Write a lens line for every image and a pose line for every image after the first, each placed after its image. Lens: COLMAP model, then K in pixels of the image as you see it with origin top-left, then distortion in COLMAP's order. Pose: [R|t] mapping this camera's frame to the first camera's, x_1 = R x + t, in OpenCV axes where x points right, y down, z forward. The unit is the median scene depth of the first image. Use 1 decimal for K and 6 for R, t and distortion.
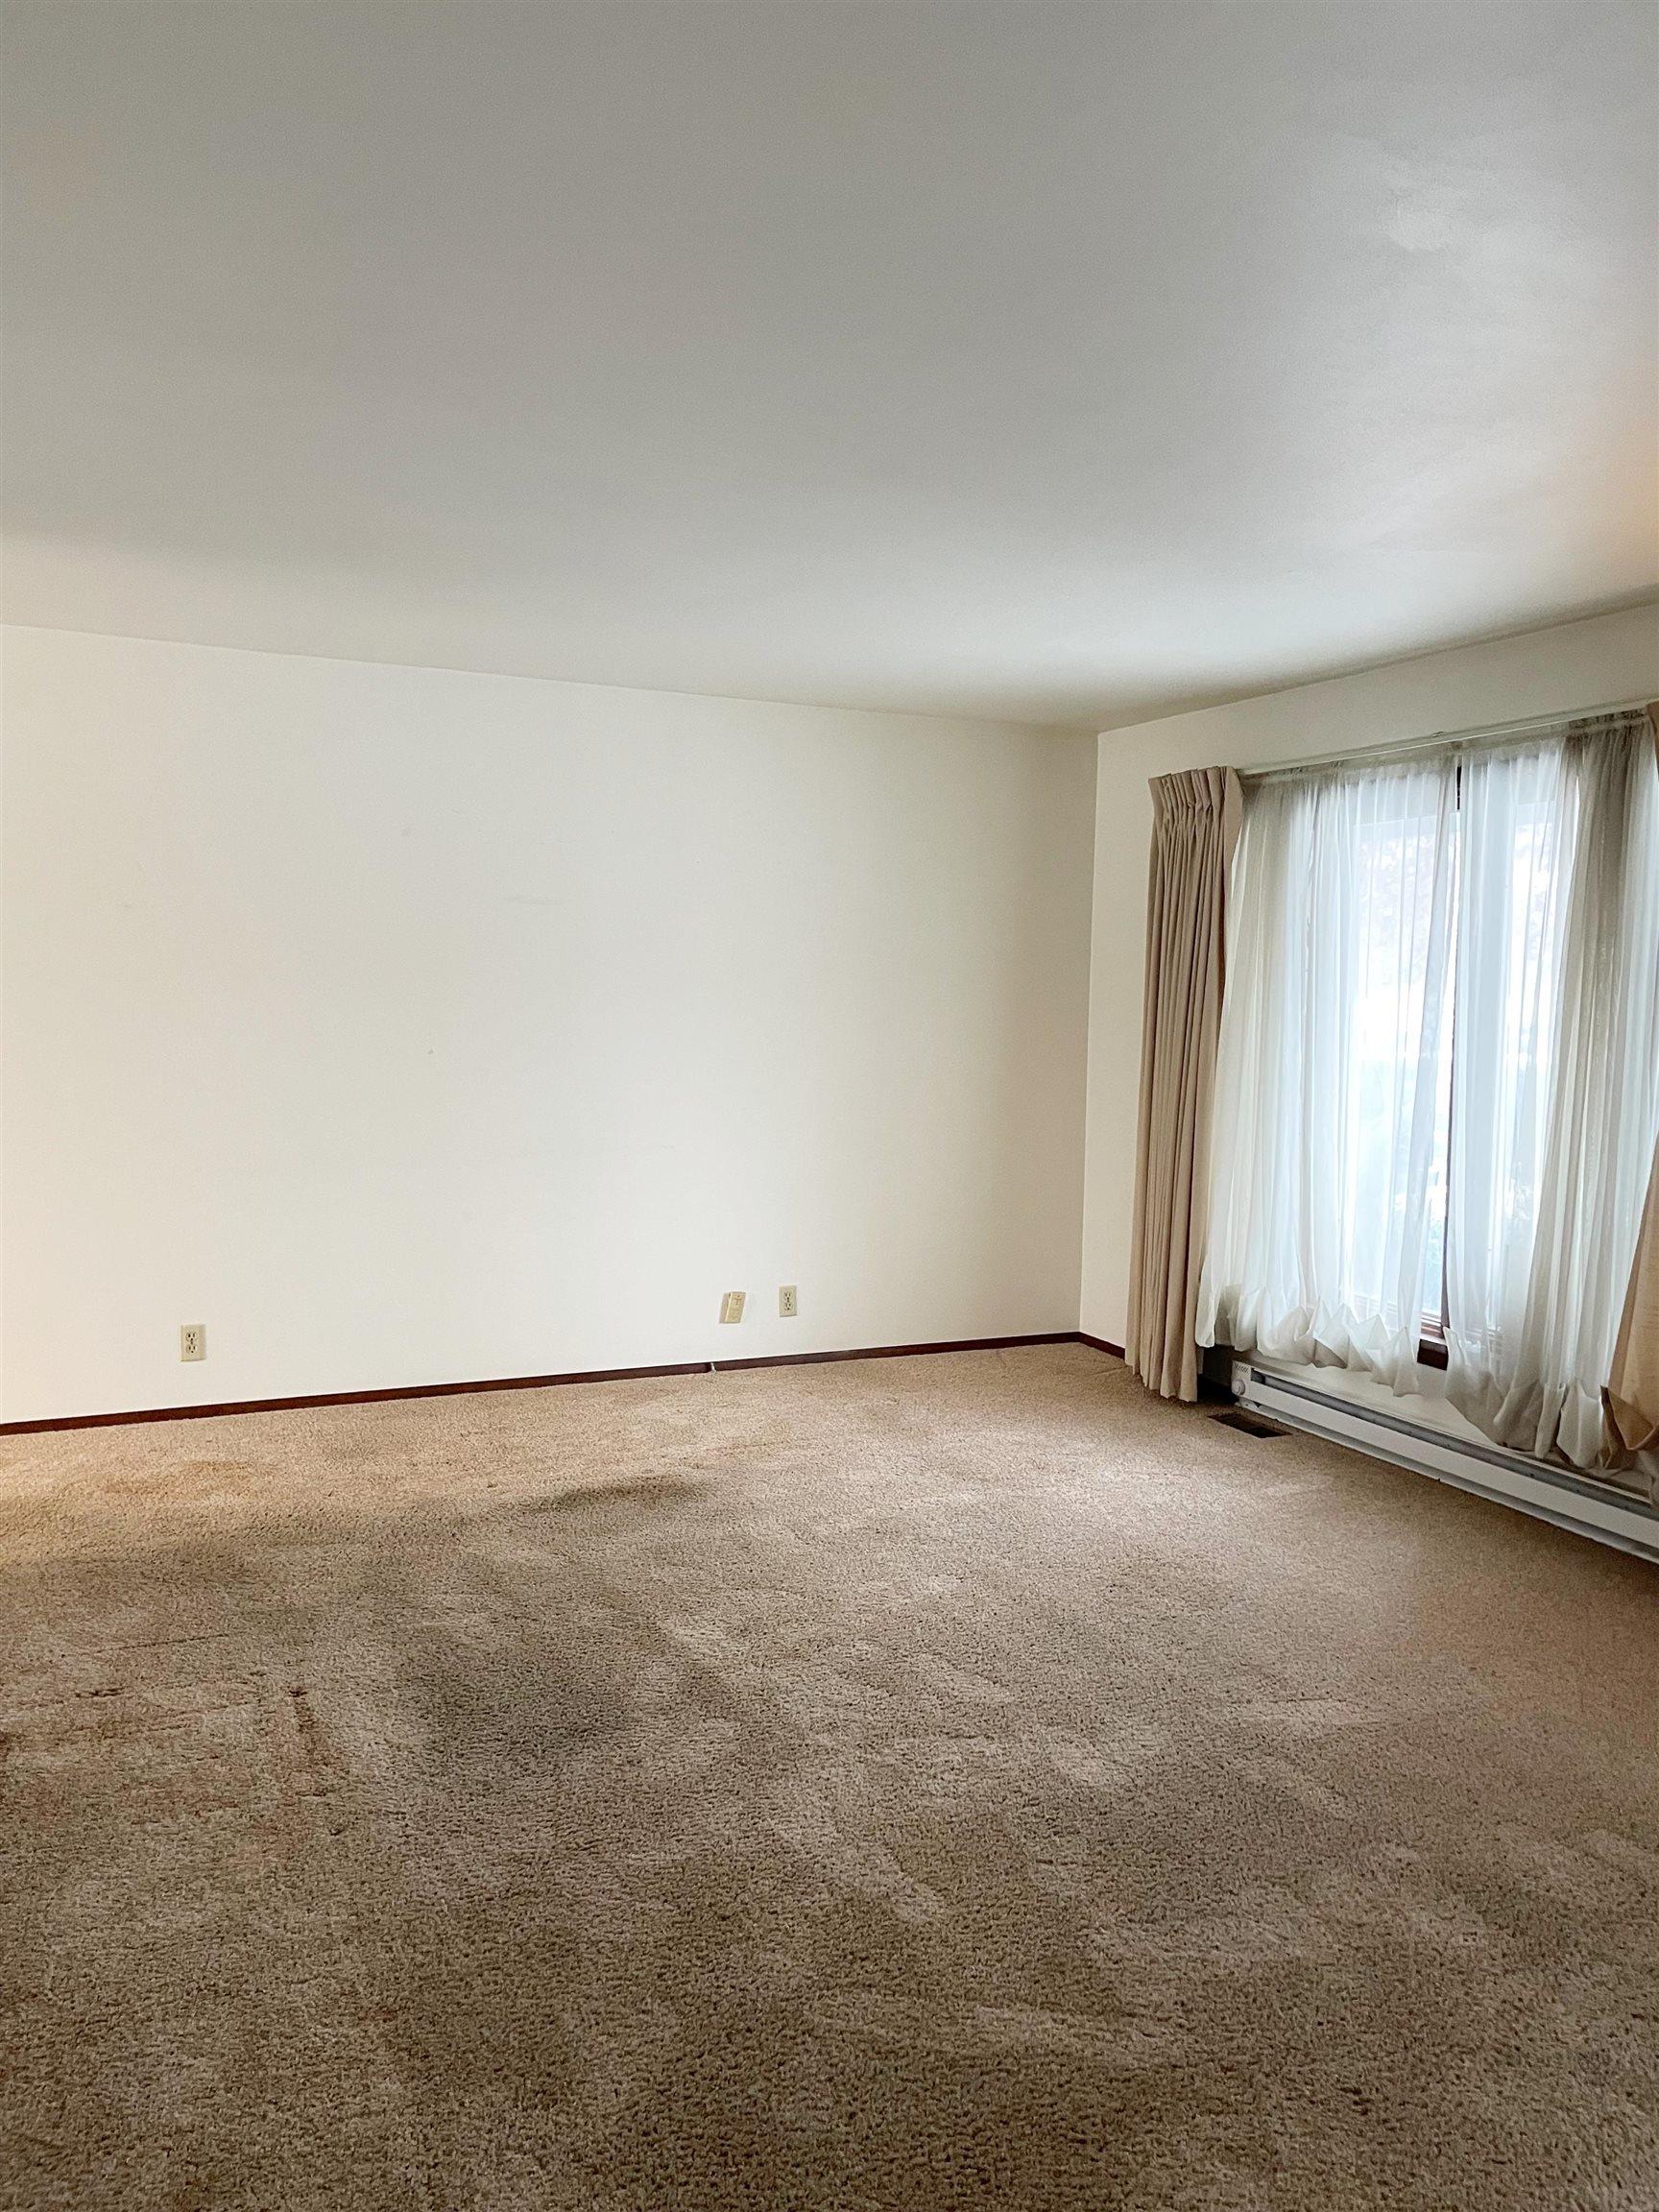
lens RADIAL K [[1662.6, 0, 837.6], [0, 1662.6, 1101.5], [0, 0, 1]] dist [0.085578, -0.097381]
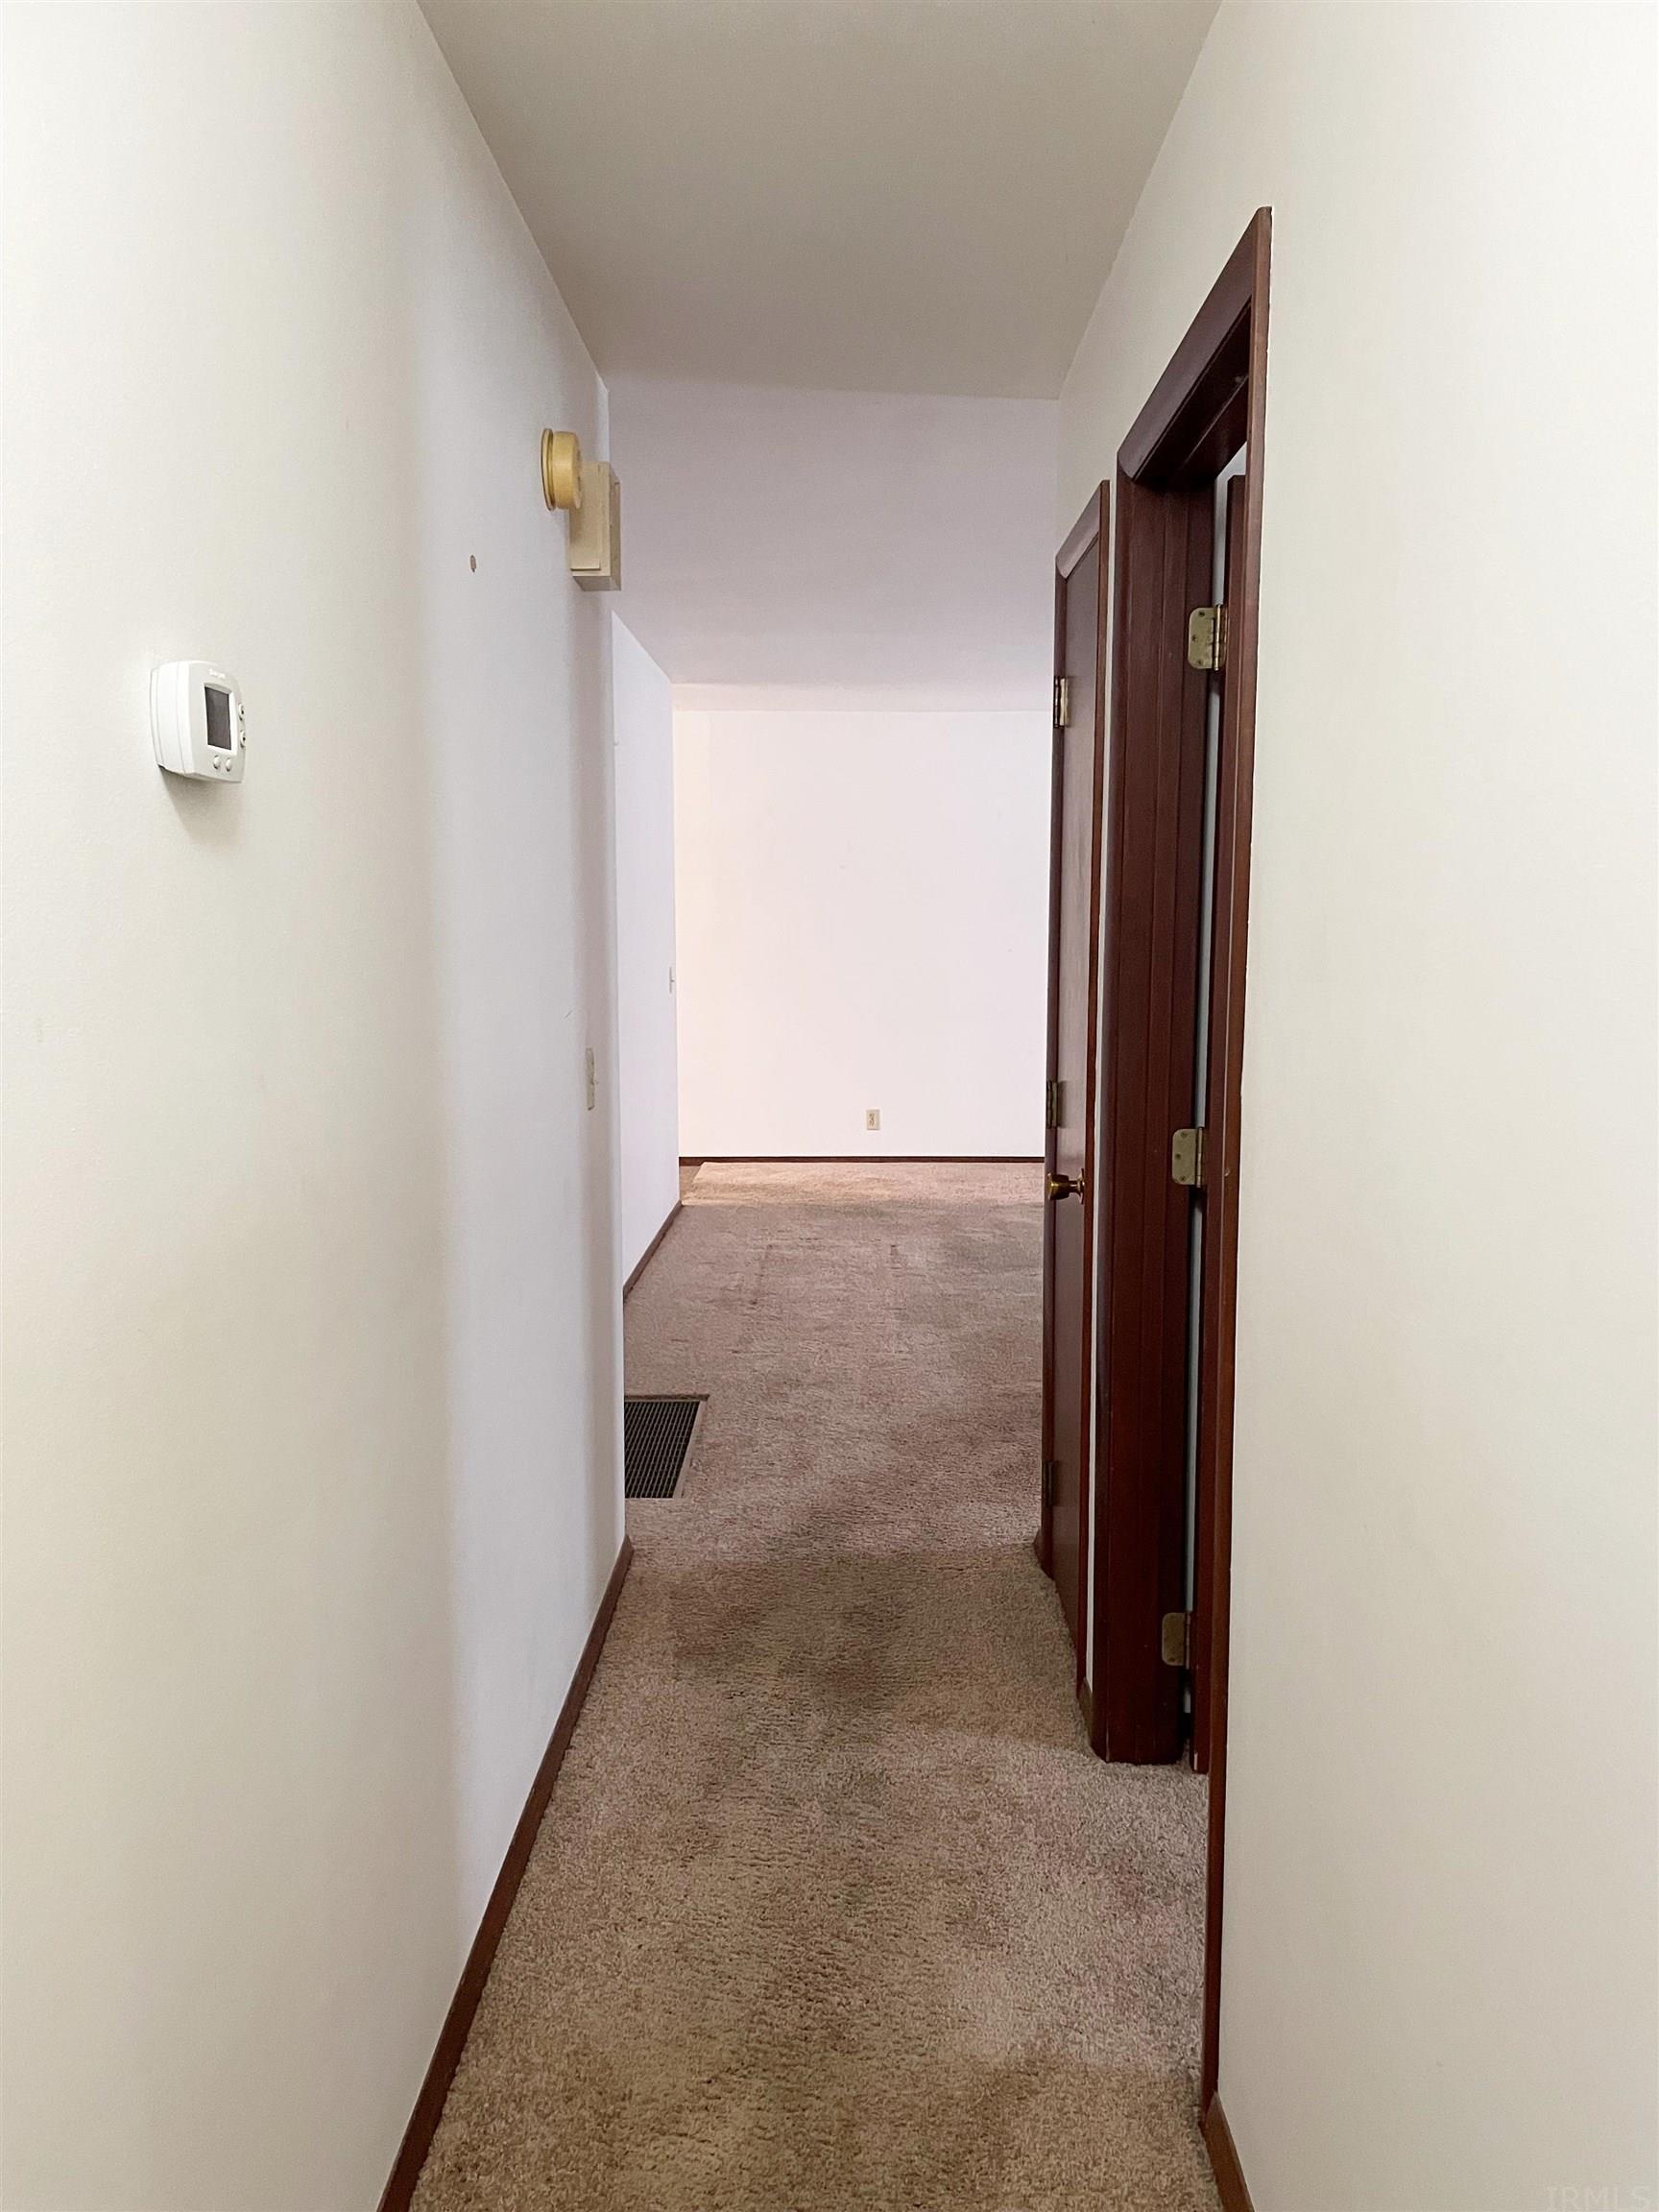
lens RADIAL K [[1662.6, 0, 829.6], [0, 1662.6, 1106.0], [0, 0, 1]] dist [0.085578, -0.097381]
pose [[0.904023, 0.027393, -0.426606, 0.355507], [-0.008483, 0.998898, 0.046164, 0.057146], [0.427400, -0.038115, 0.903259, -0.658044]]
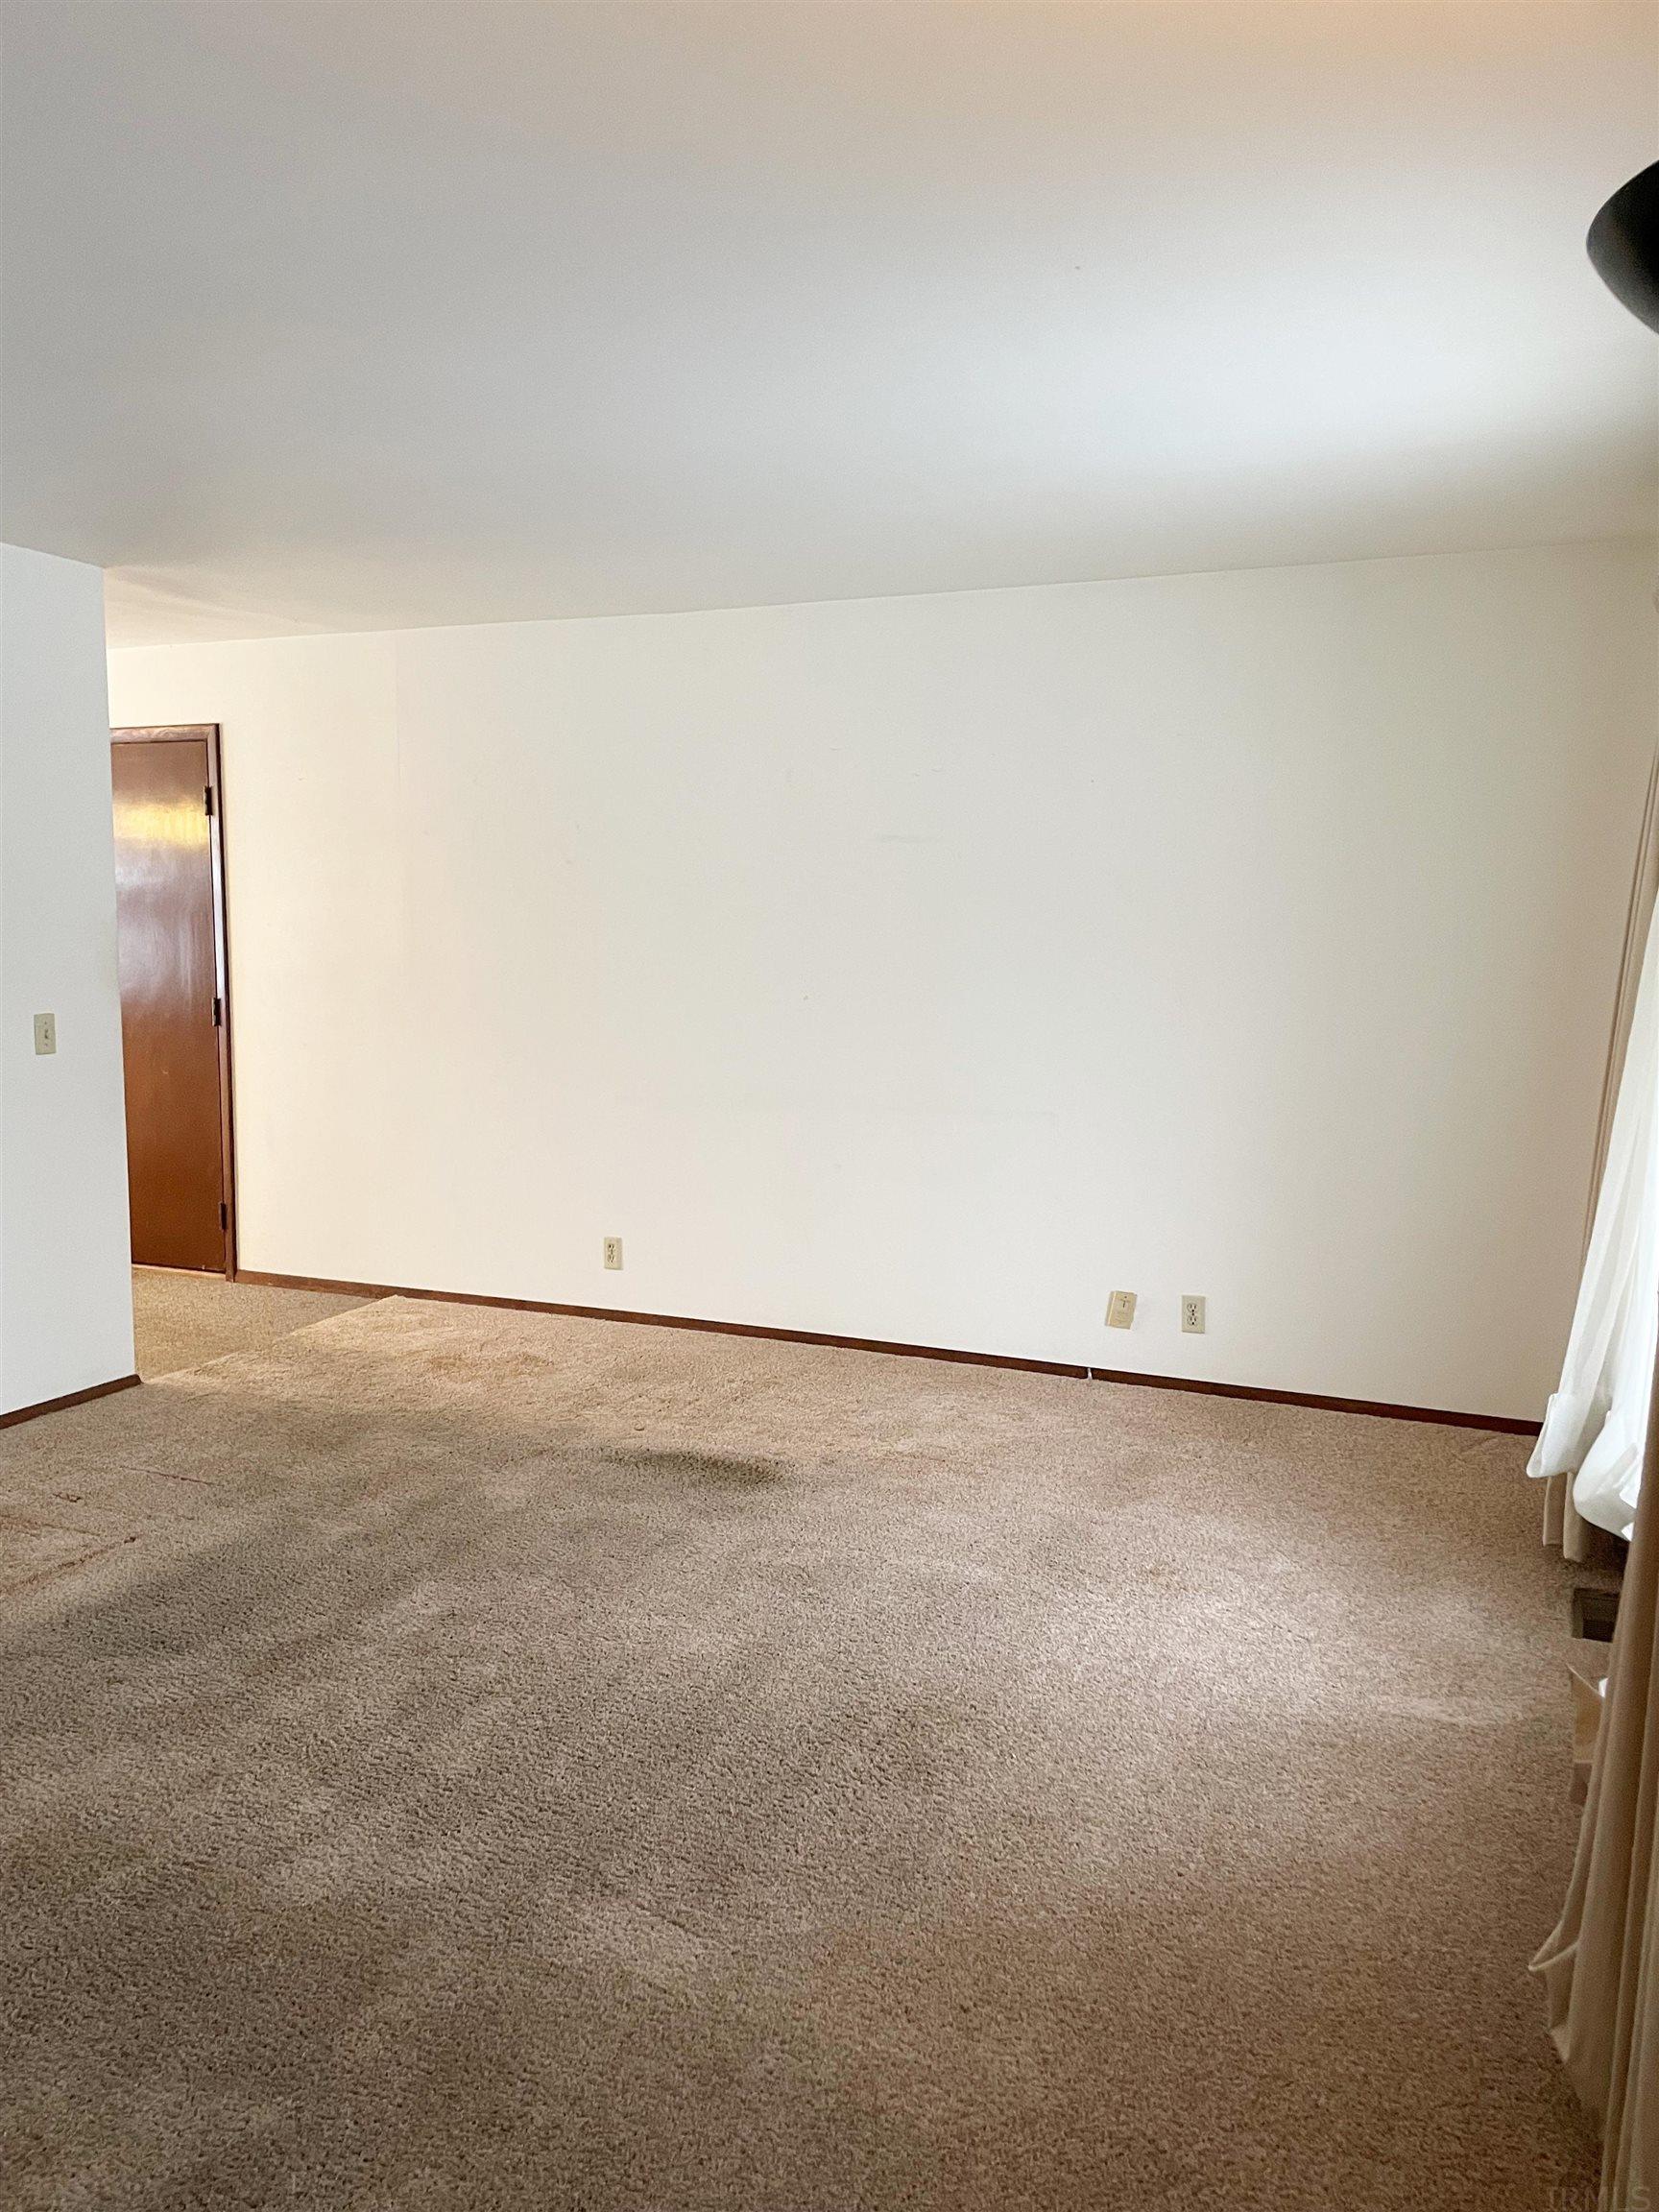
lens RADIAL K [[1662.6, 0, 829.6], [0, 1662.6, 1103.9], [0, 0, 1]] dist [0.085578, -0.097381]
pose [[0.673252, 0.071749, -0.735923, 0.594630], [-0.051659, 0.997413, 0.049983, -0.020639], [0.737606, 0.004366, 0.675217, 0.409355]]
